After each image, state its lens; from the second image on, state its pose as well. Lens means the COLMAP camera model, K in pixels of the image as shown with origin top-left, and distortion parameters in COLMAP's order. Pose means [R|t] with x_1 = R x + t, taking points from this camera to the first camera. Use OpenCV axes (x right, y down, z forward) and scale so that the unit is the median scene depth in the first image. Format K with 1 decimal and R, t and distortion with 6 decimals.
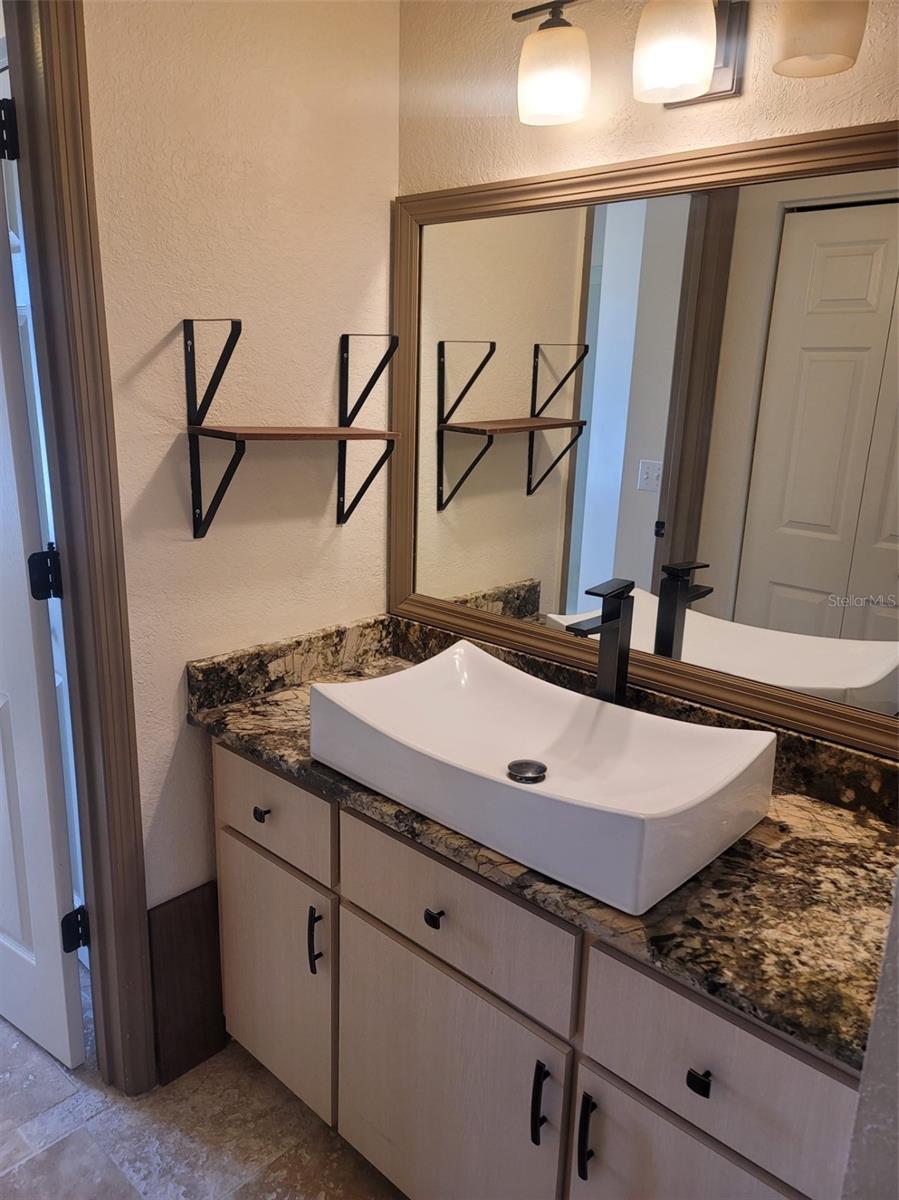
lens RADIAL K [[864.5, 0, 444.3], [0, 864.5, 610.5], [0, 0, 1]] dist [0.024715, 0.000133]
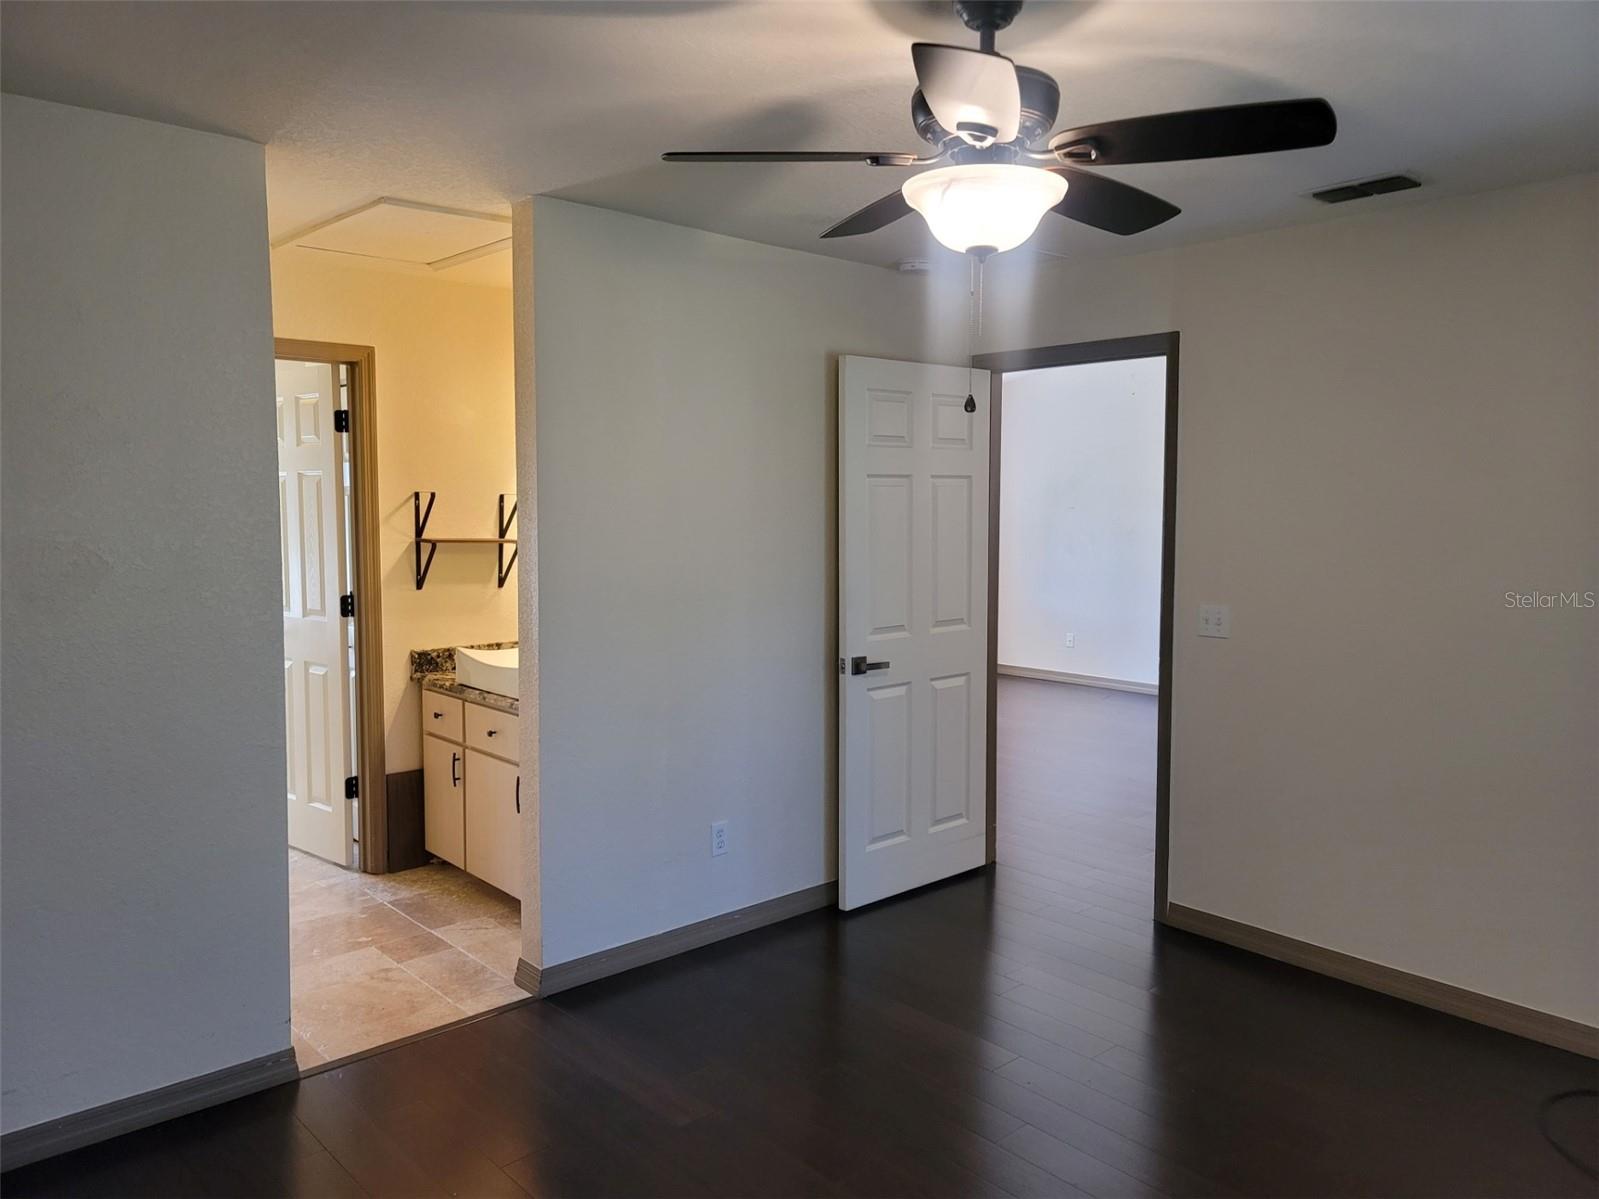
lens RADIAL K [[1151.9, 0, 801.8], [0, 1151.9, 592.3], [0, 0, 1]] dist [0.024715, 0.000133]
pose [[0.995703, -0.017498, -0.090938, 0.888628], [0.001043, 0.984042, -0.177934, 0.418136], [0.092600, 0.177075, 0.979831, -1.646991]]
